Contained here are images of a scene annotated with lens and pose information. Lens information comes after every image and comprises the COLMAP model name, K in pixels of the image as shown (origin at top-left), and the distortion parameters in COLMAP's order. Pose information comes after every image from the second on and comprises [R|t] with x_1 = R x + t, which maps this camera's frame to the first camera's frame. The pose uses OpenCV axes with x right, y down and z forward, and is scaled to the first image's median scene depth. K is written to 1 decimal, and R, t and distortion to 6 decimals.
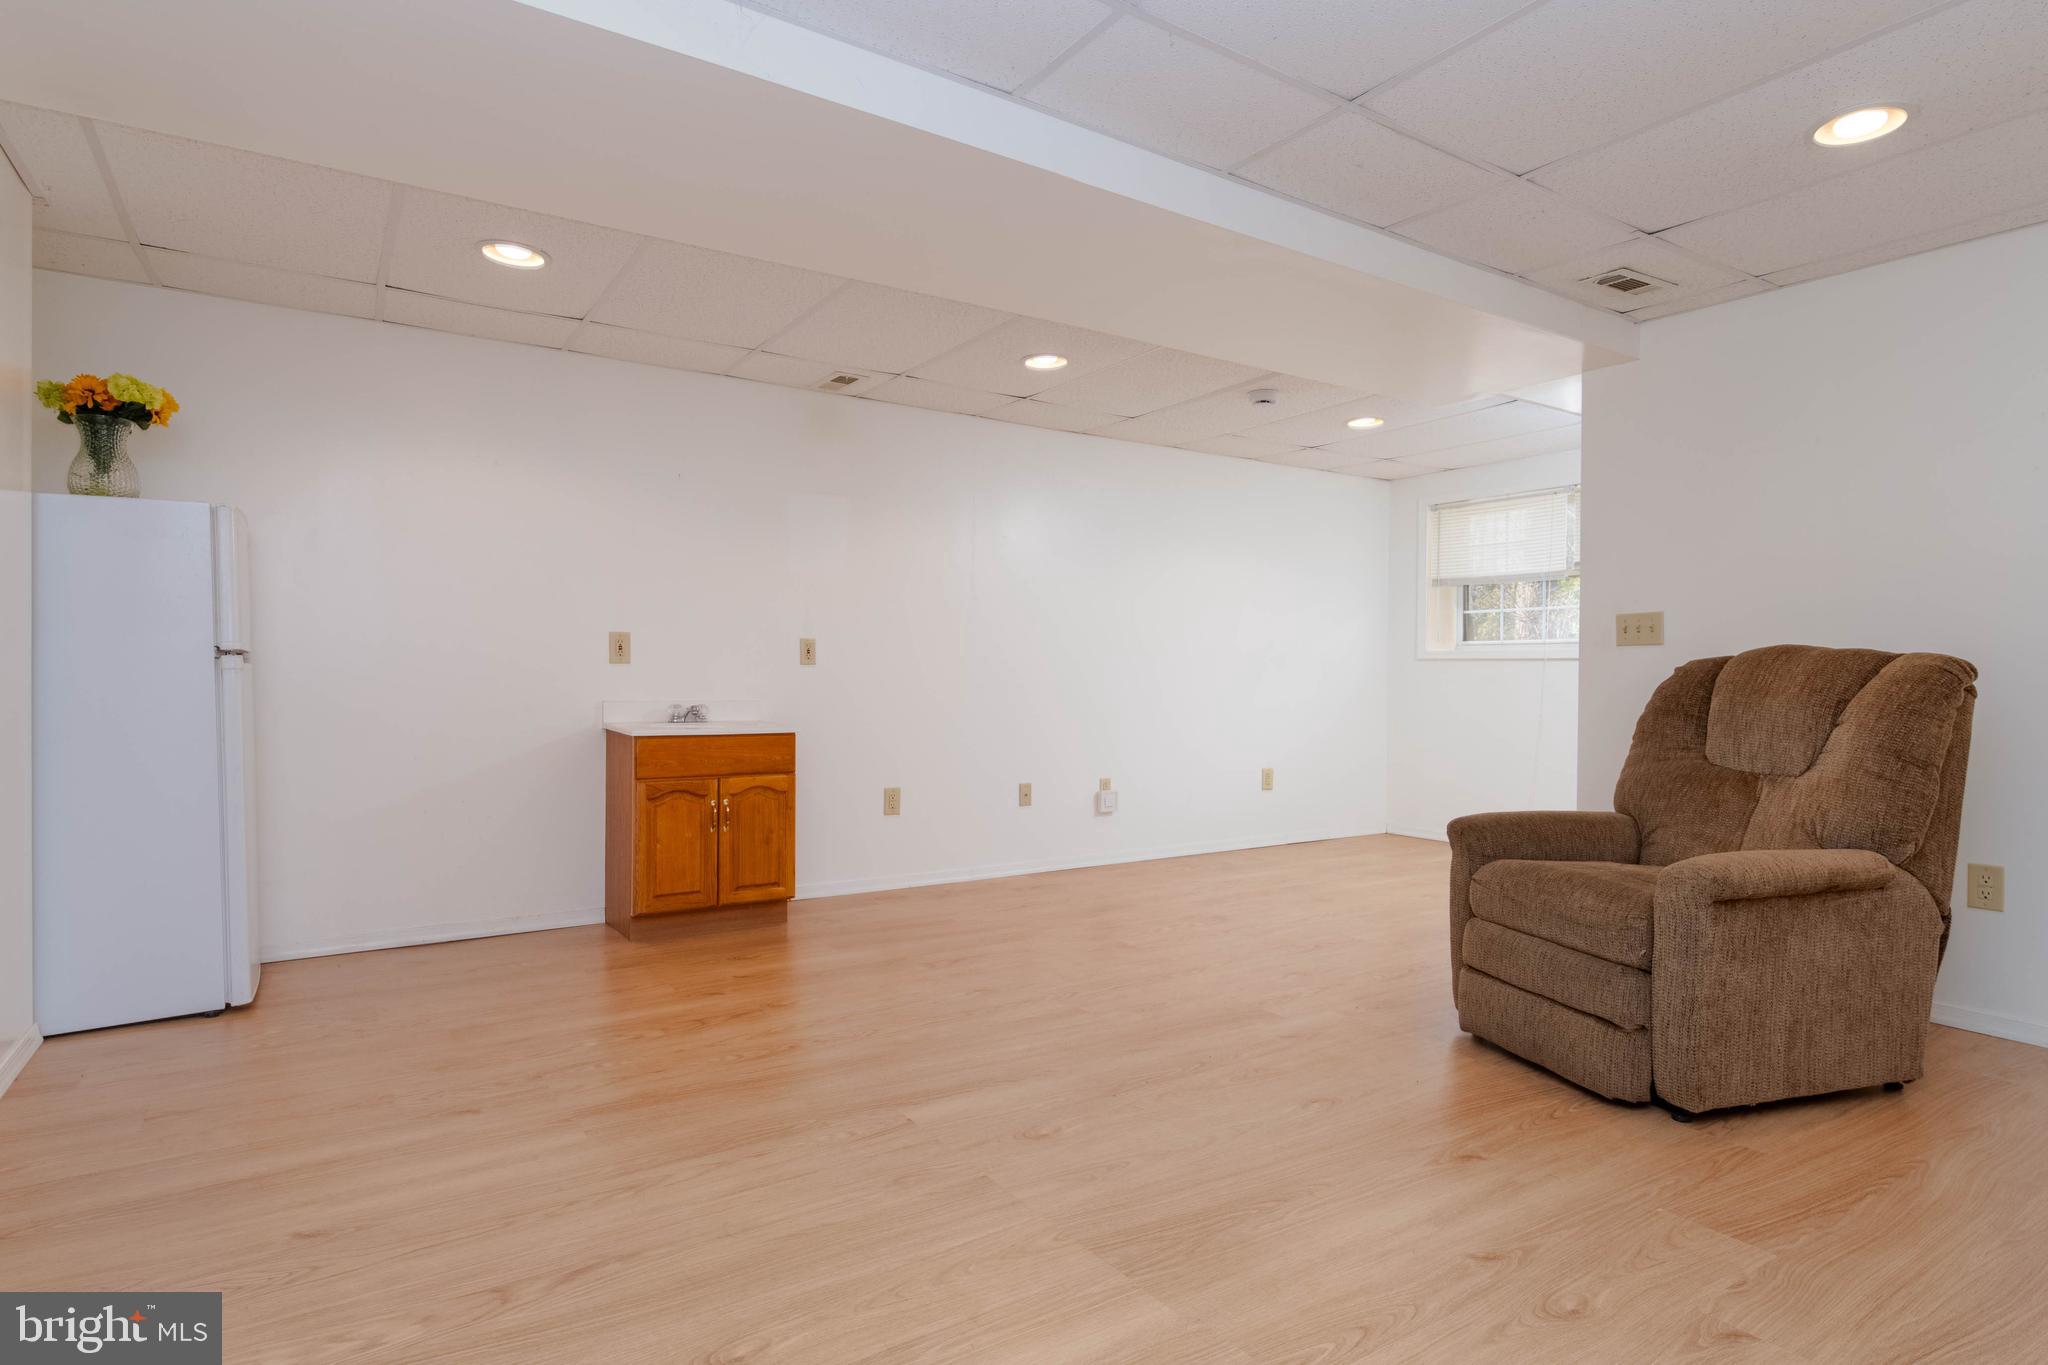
lens RADIAL K [[1102.4, 0, 1067.5], [0, 1102.4, 682.6], [0, 0, 1]] dist [0.015643, -0.012516]
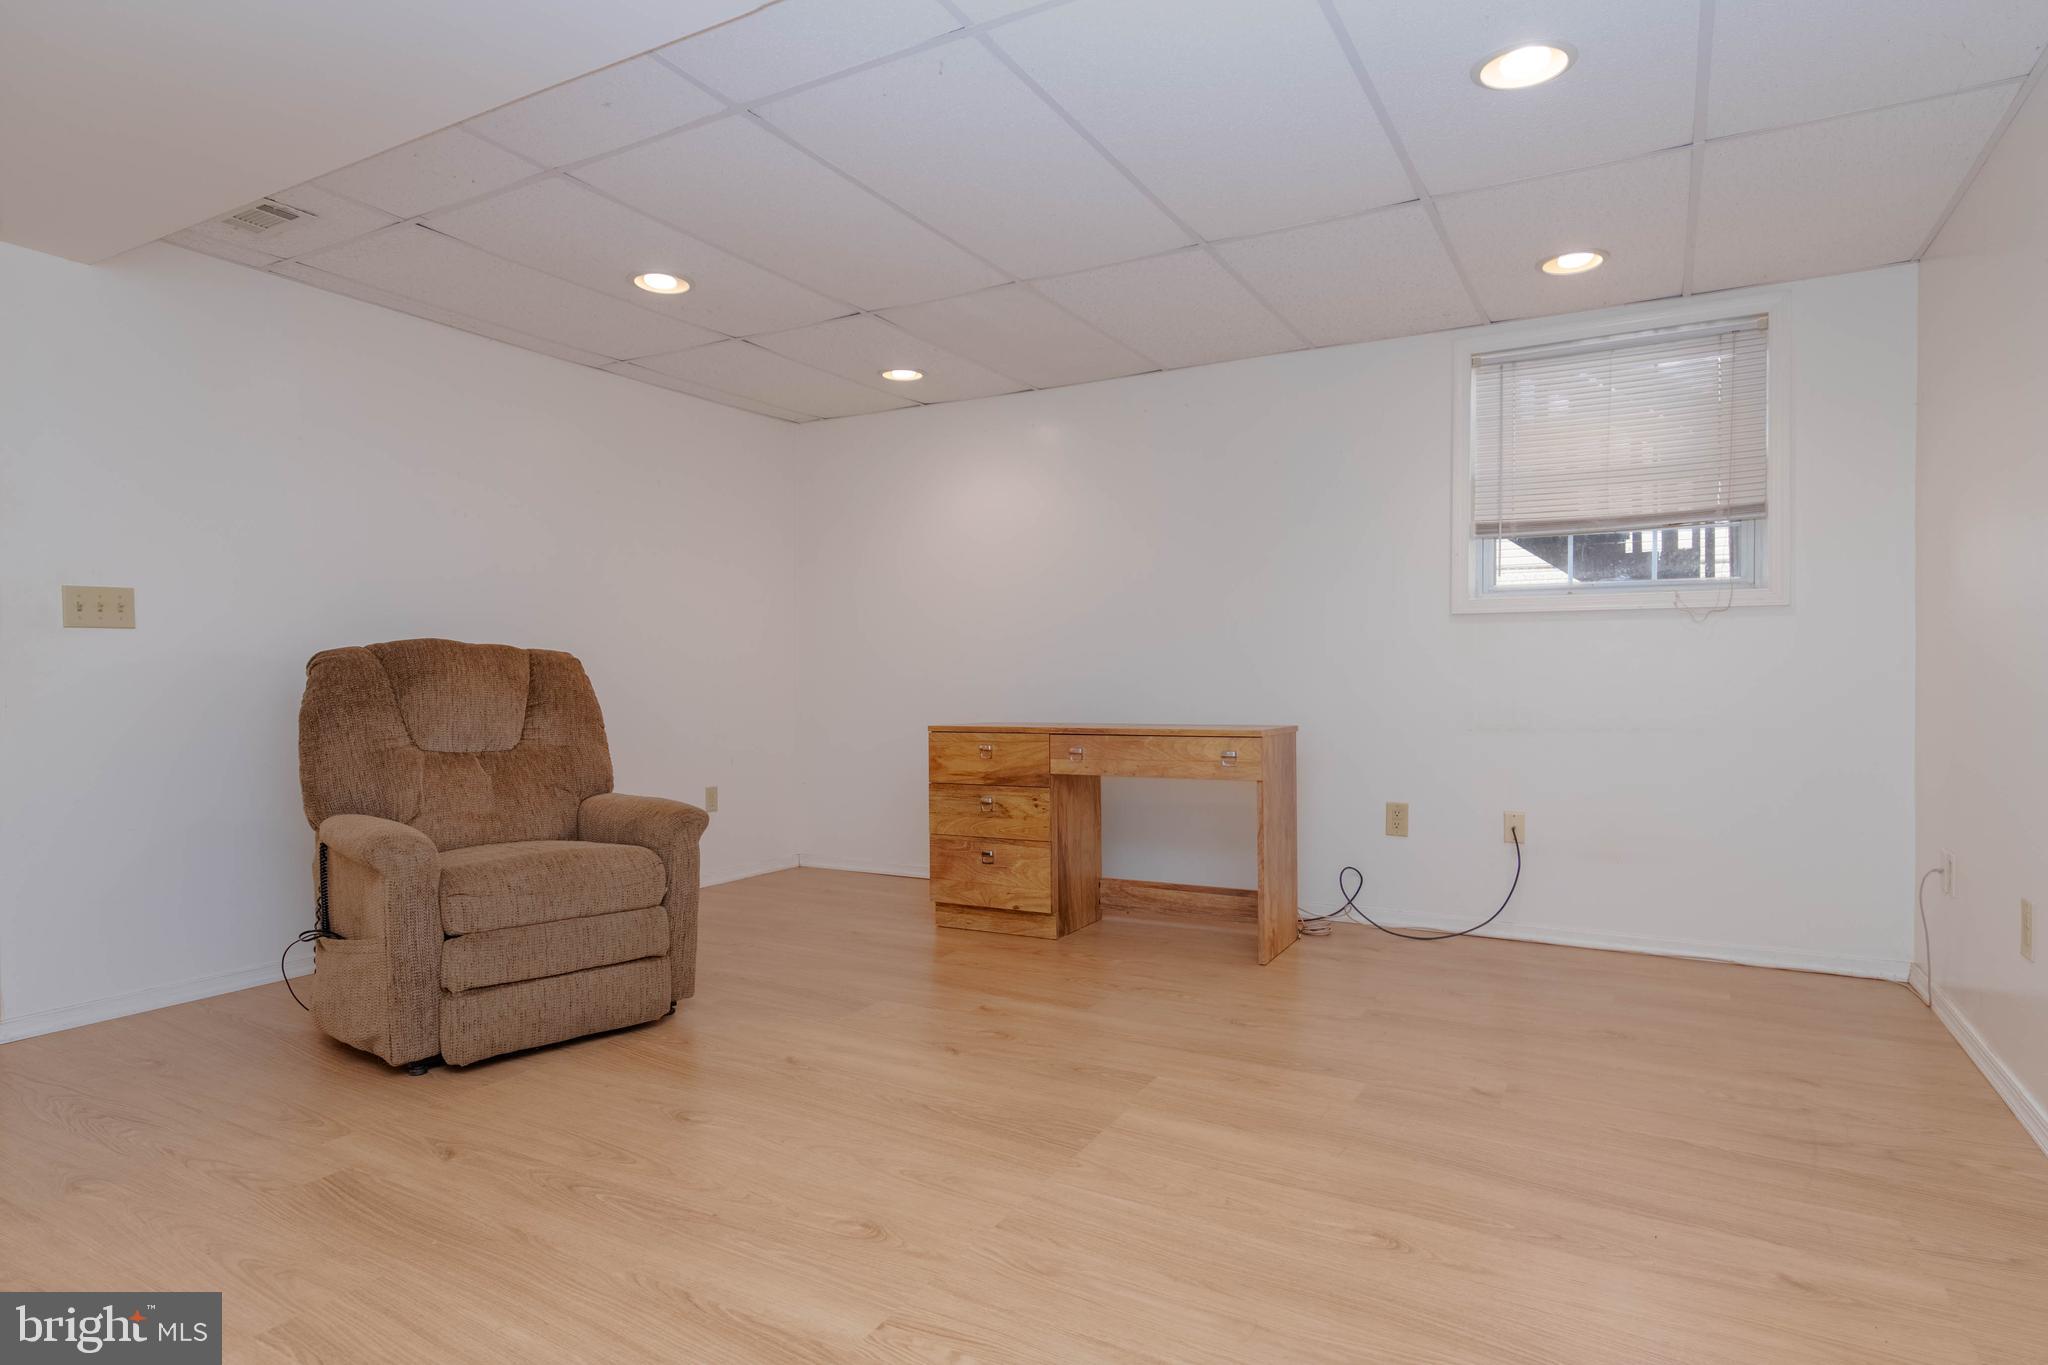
lens RADIAL K [[1087.8, 0, 1023.3], [0, 1087.8, 672.2], [0, 0, 1]] dist [-0.003874, -0.001525]
pose [[-0.436932, -0.003647, 0.899487, -0.476206], [0.004293, 0.999972, 0.006140, -0.003560], [-0.899484, 0.006545, -0.436904, 0.743771]]
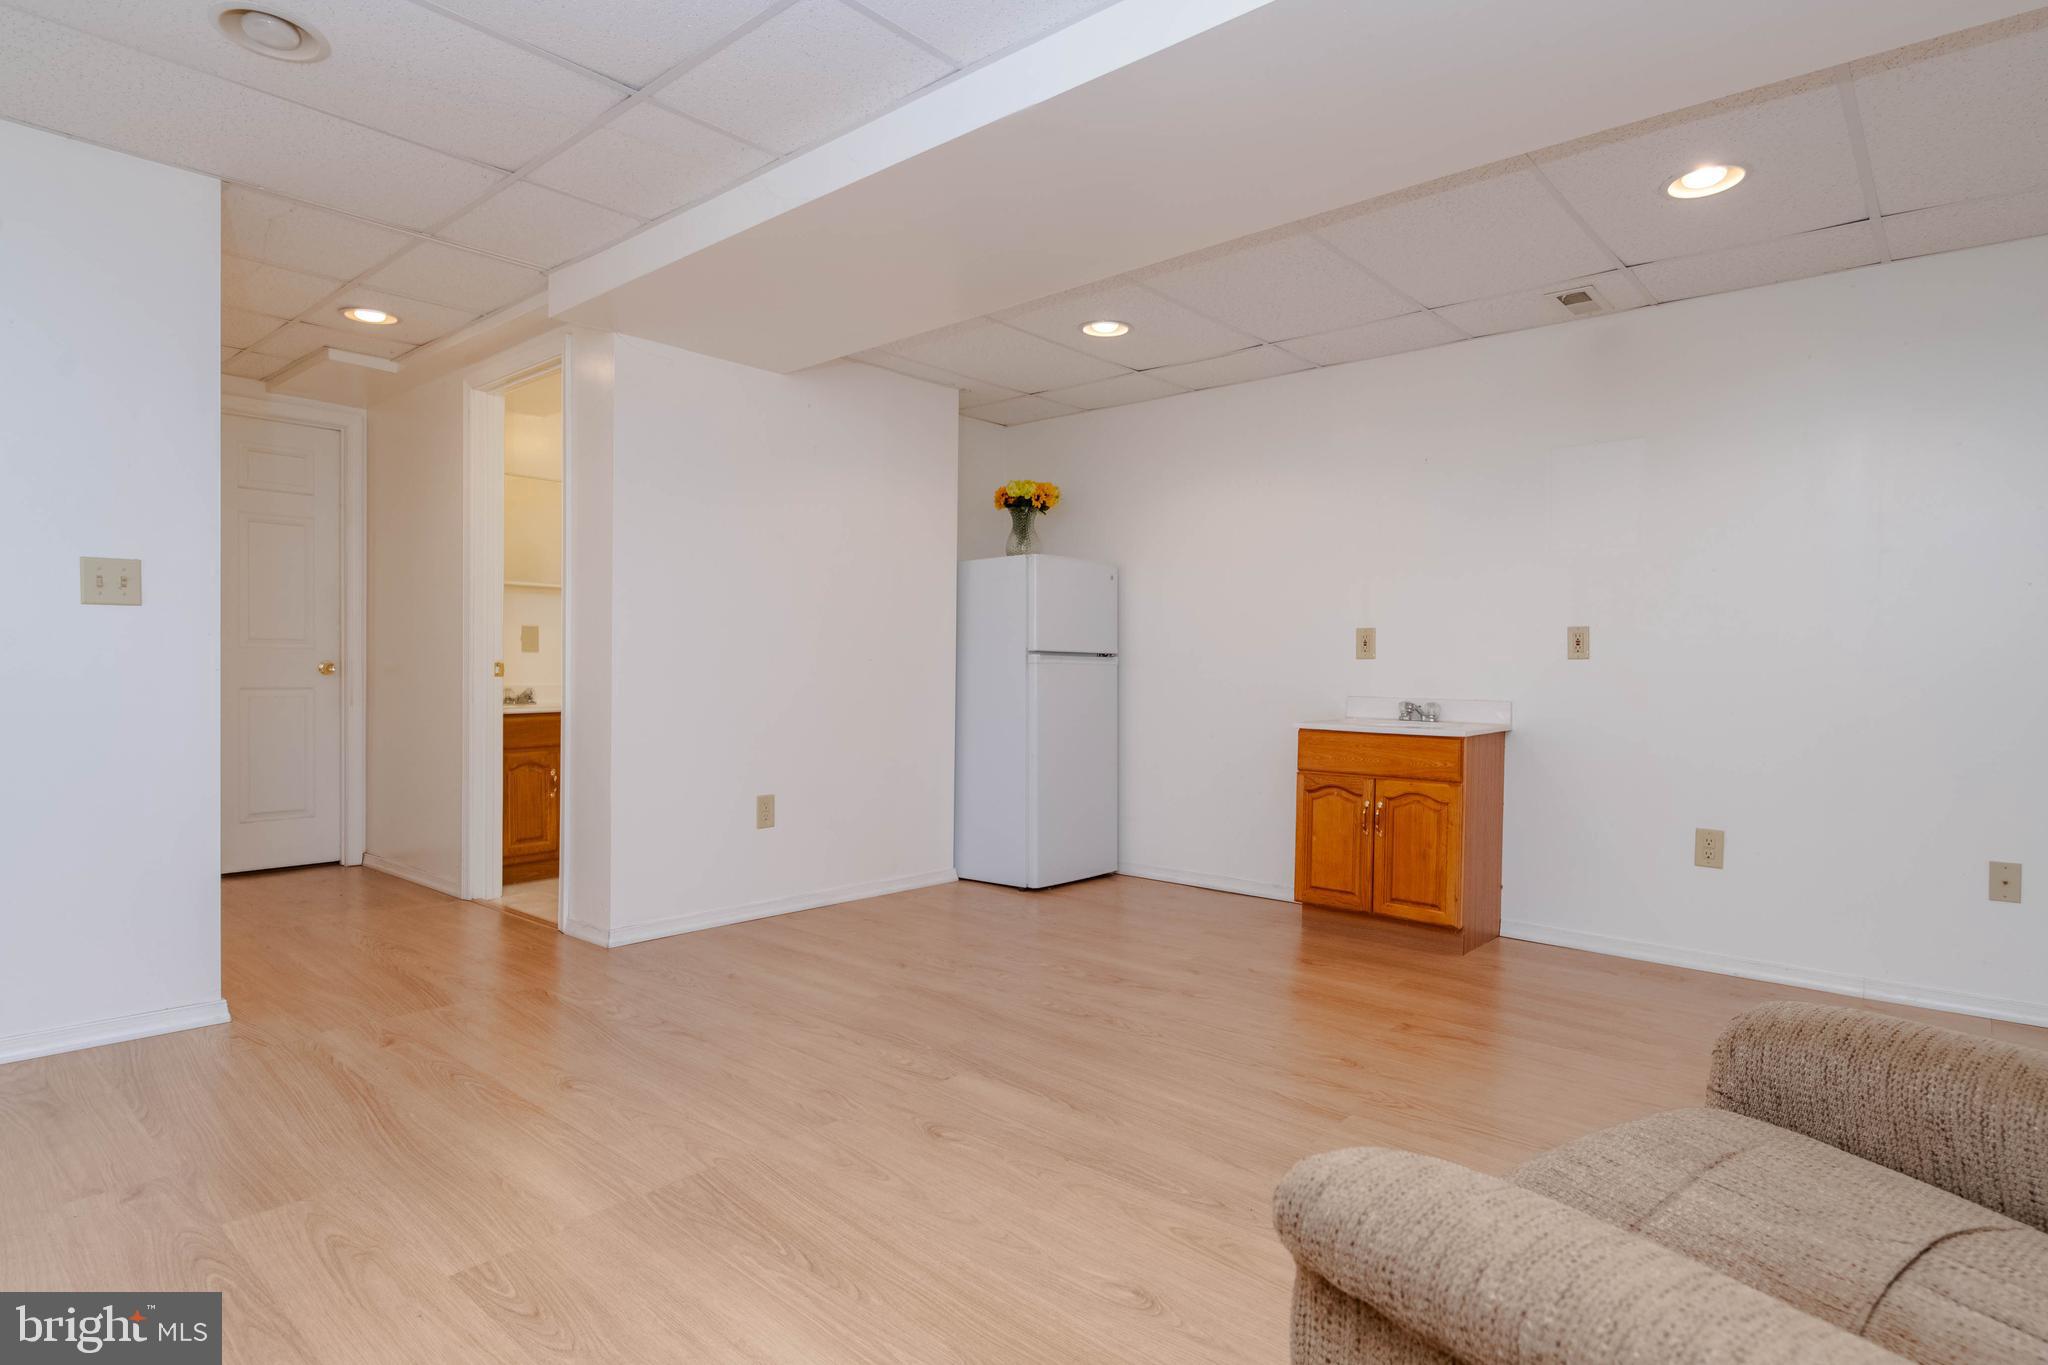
lens RADIAL K [[1102.4, 0, 1006.0], [0, 1102.4, 679.7], [0, 0, 1]] dist [0.015643, -0.012516]
pose [[0.229682, 0.007812, -0.973234, 0.557222], [-0.016802, 0.999851, 0.004061, 0.003371], [0.973121, 0.015420, 0.229779, 0.495417]]
